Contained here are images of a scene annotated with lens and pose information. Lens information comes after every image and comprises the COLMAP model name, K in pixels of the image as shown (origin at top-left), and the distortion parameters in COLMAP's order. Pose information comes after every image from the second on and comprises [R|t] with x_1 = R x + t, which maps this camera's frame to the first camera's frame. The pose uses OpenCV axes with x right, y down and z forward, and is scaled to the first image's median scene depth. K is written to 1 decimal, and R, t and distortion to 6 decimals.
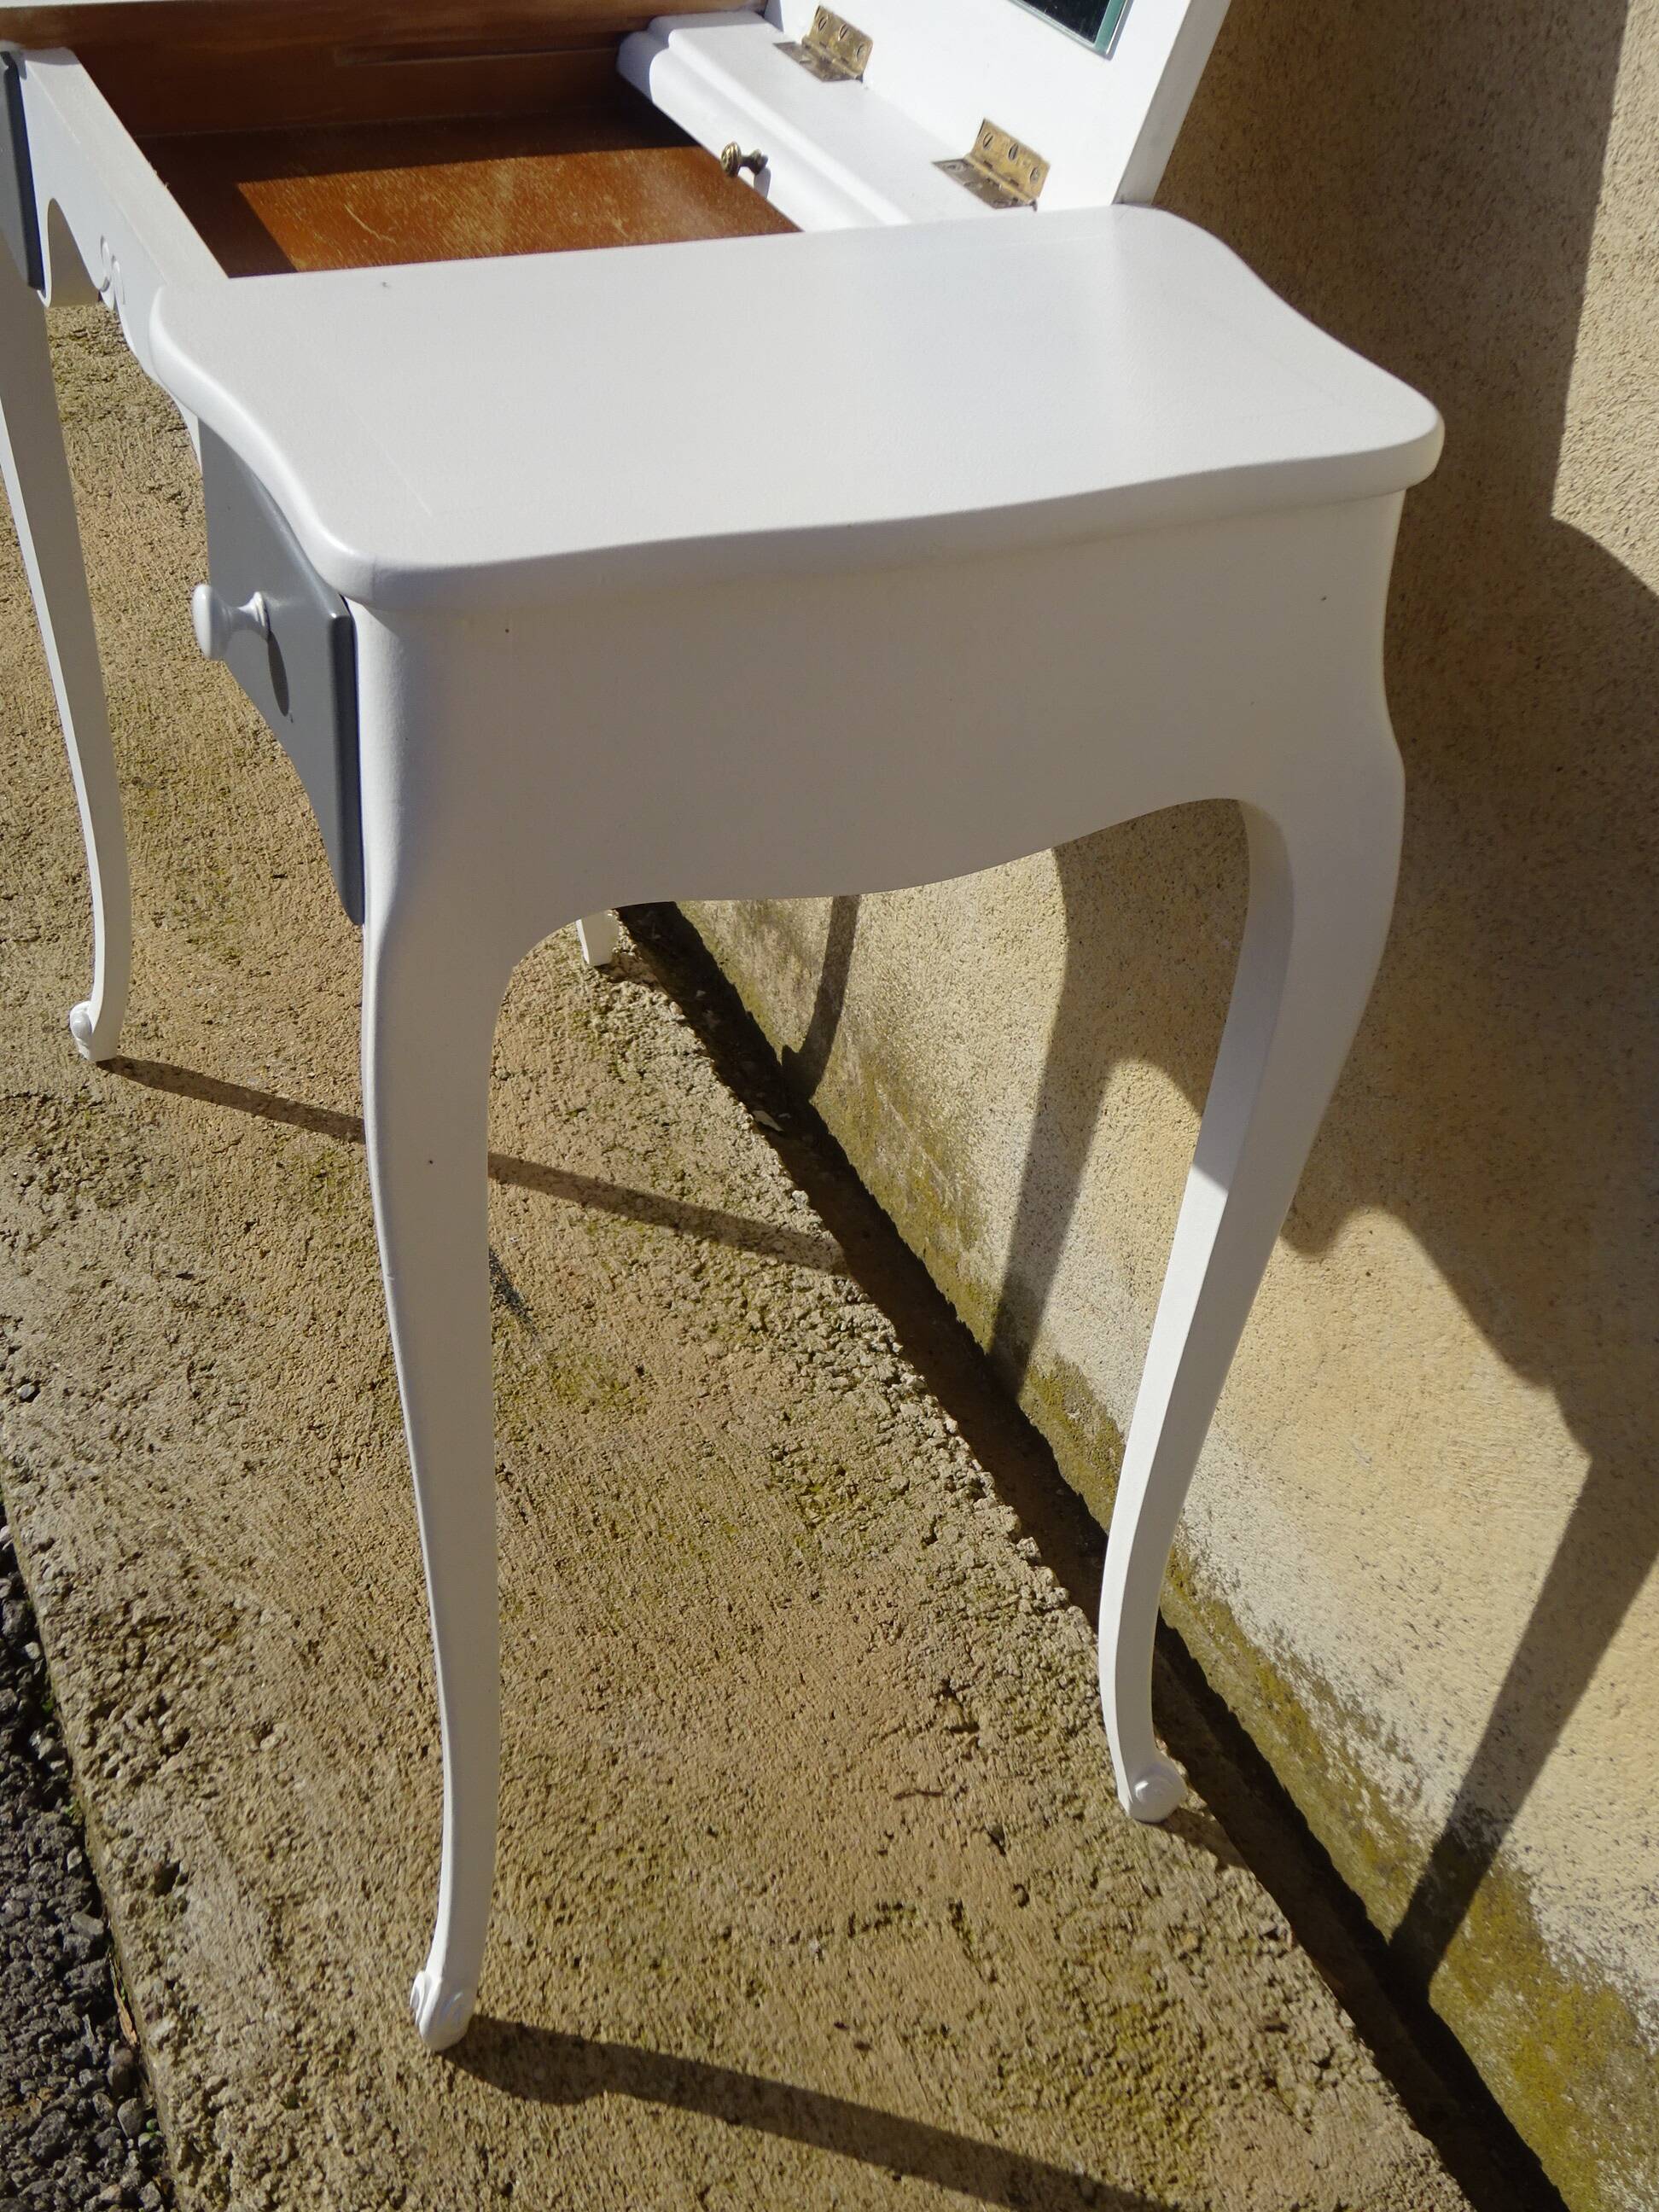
lens RADIAL K [[2685.8, 0, 831.8], [0, 2685.8, 1111.9], [0, 0, 1]] dist [0.021610, 0.000000]
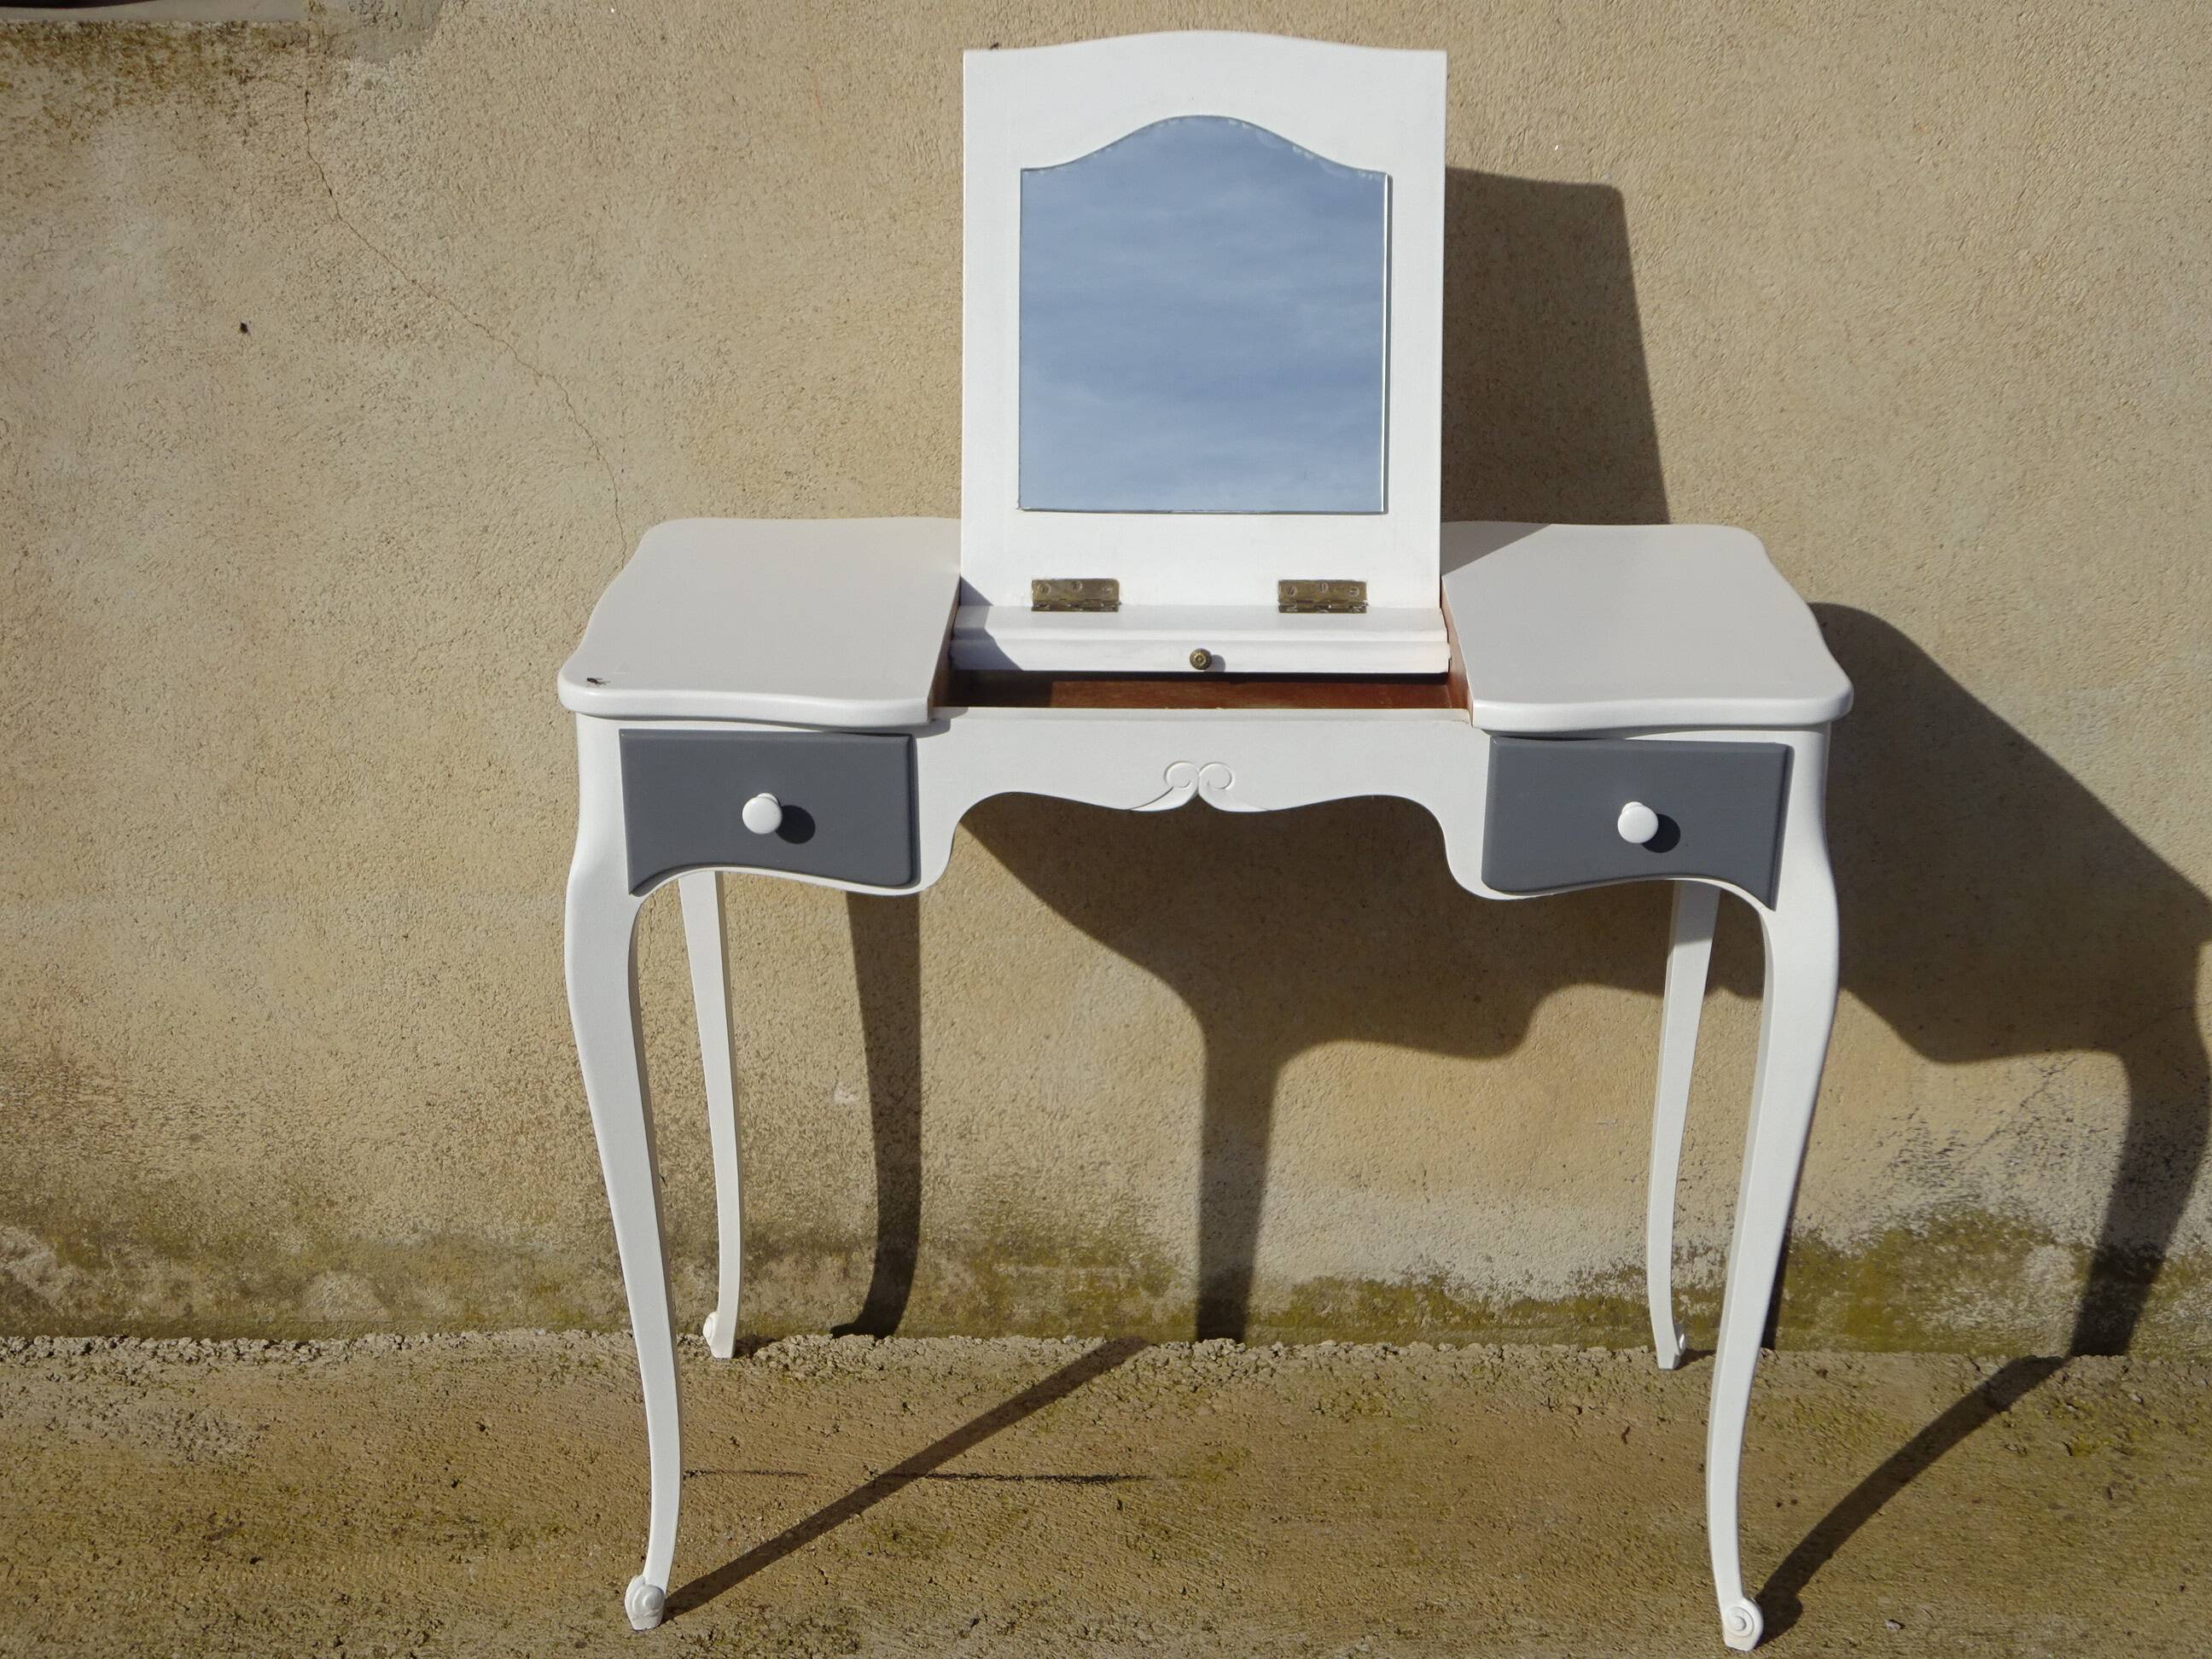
lens RADIAL K [[2844.0, 0, 1127.0], [0, 2844.0, 837.3], [0, 0, 1]] dist [0.047922, 0.000000]
pose [[0.418030, -0.395839, 0.817656, -1.326936], [0.566382, 0.817286, 0.106095, -0.384580], [-0.710255, 0.418755, 0.565846, 0.088346]]
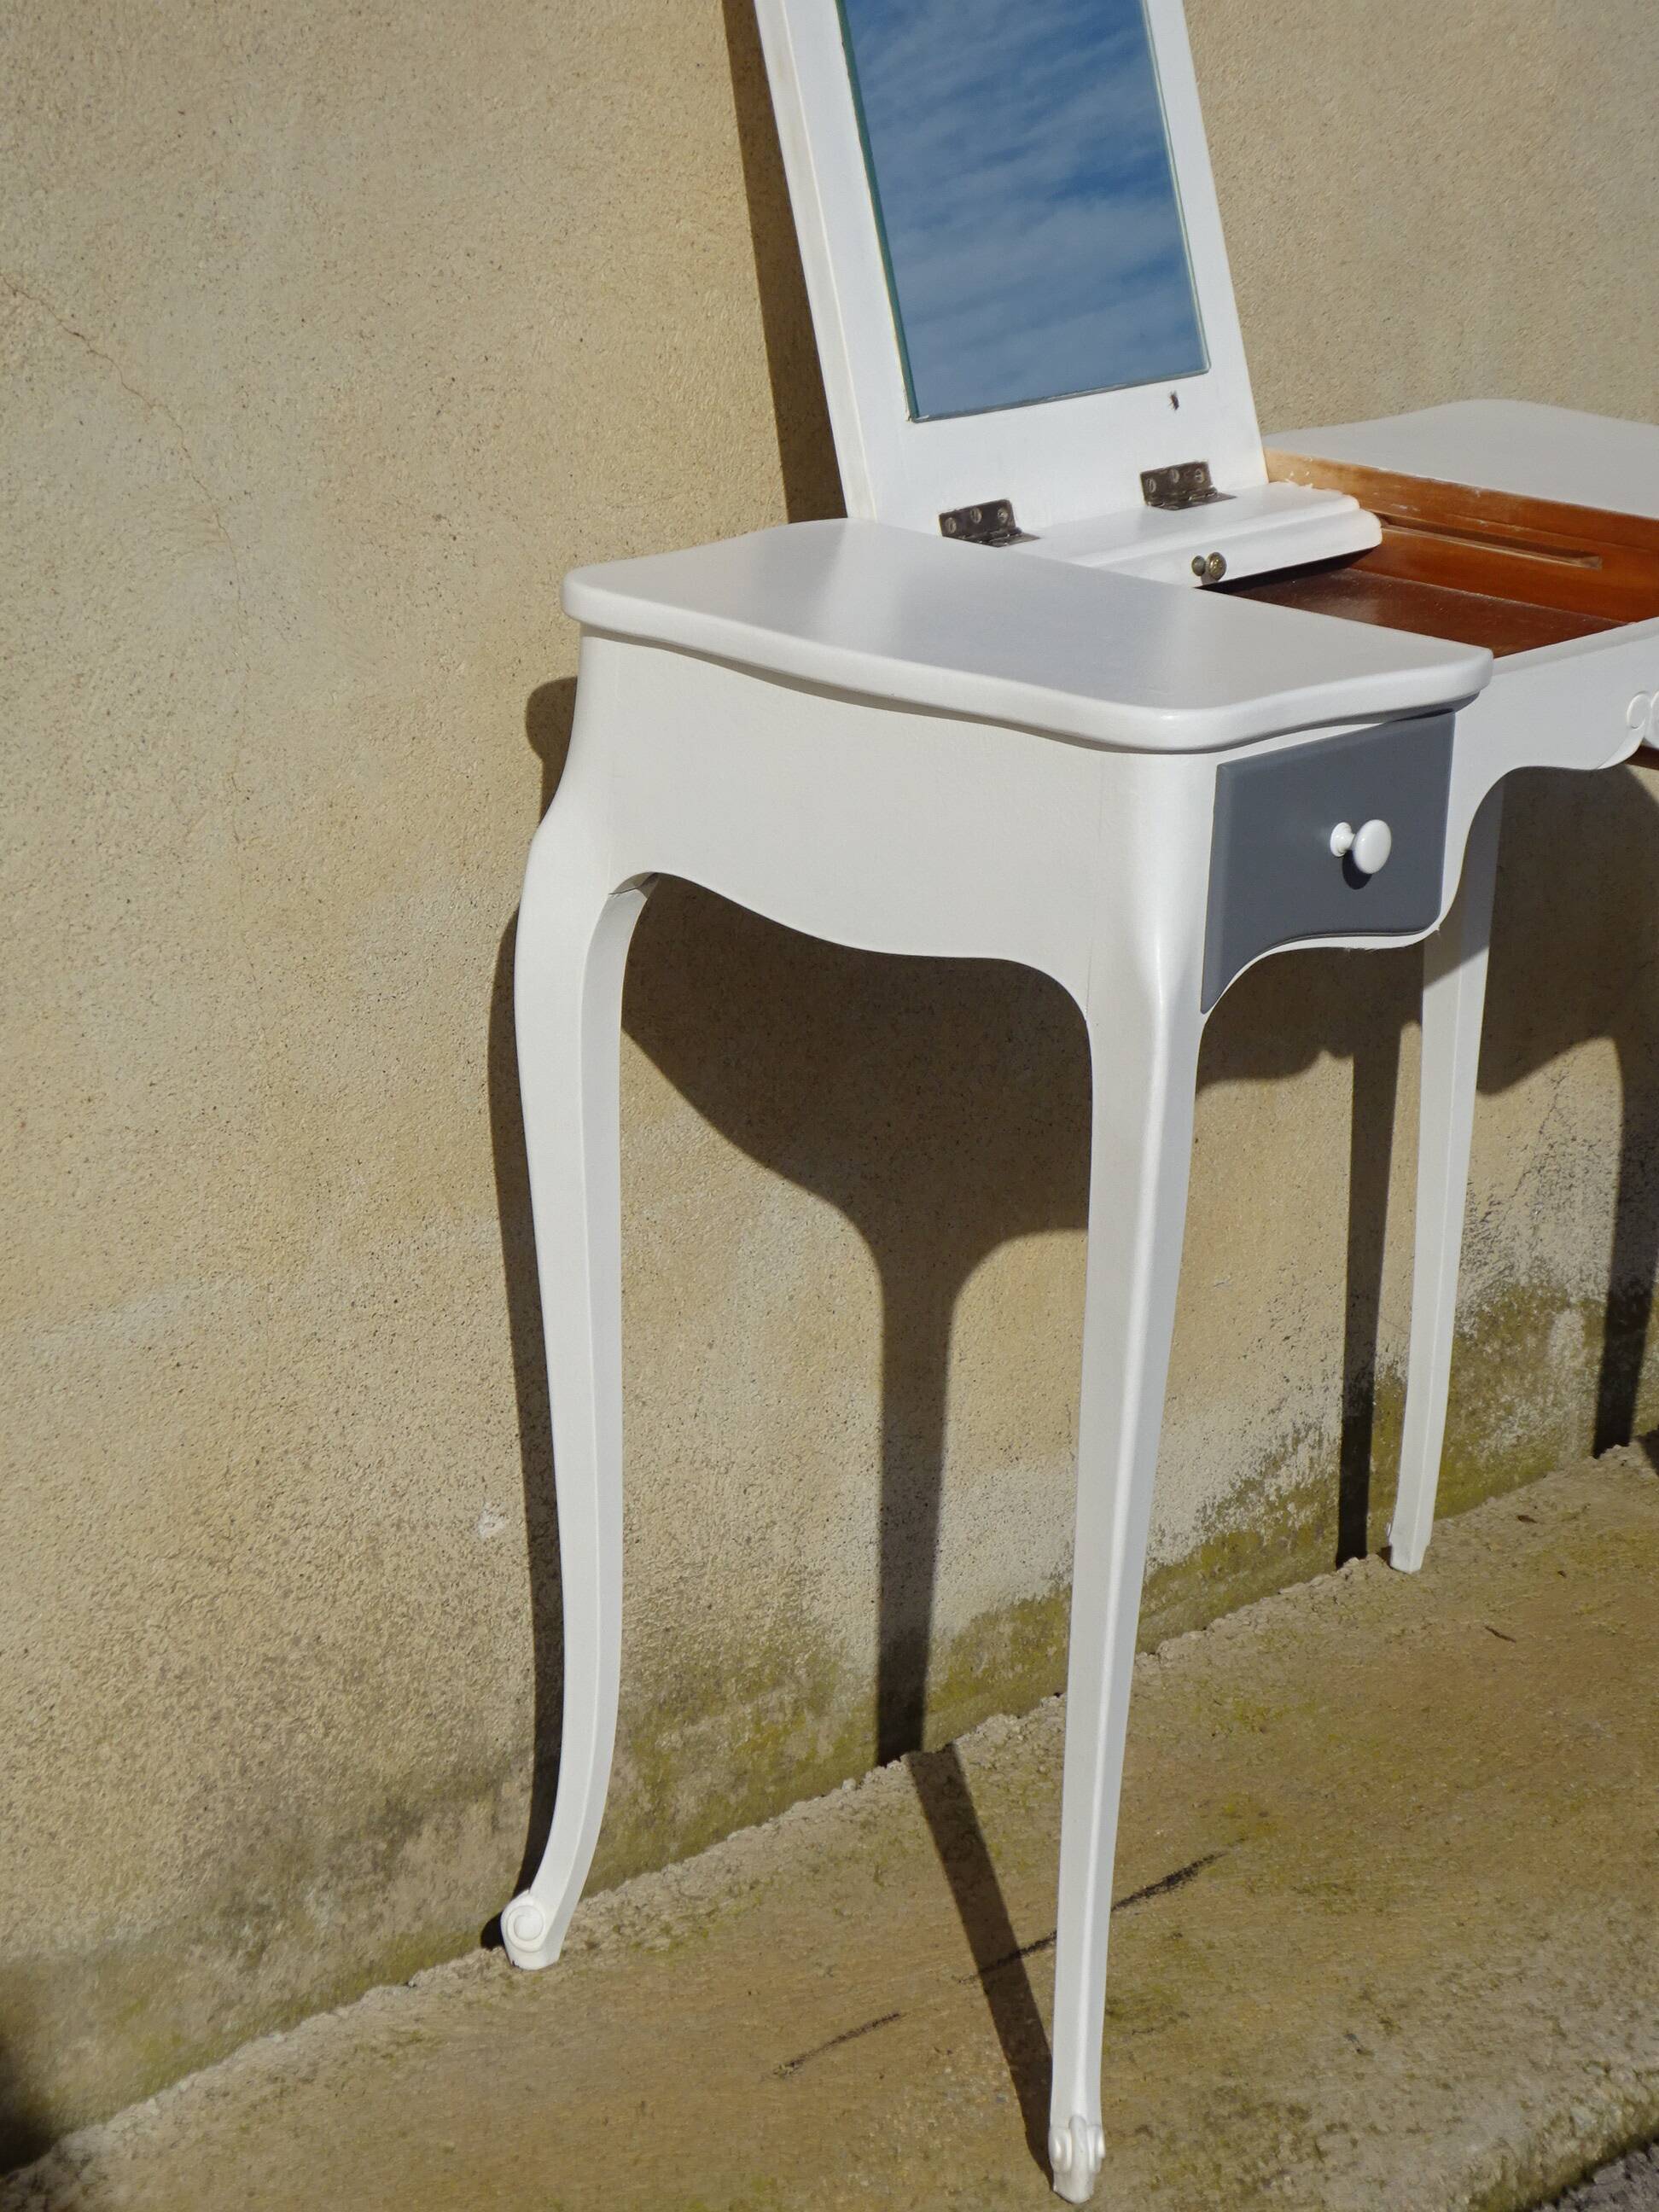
lens RADIAL K [[5828.7, 0, 817.3], [0, 5828.7, 1110.7], [0, 0, 1]] dist [0.061643, 0.000000]
pose [[-0.439205, -0.340000, 0.831564, -1.884035], [0.484581, 0.689766, 0.537963, -1.429096], [-0.756492, 0.639236, -0.138191, 1.411323]]
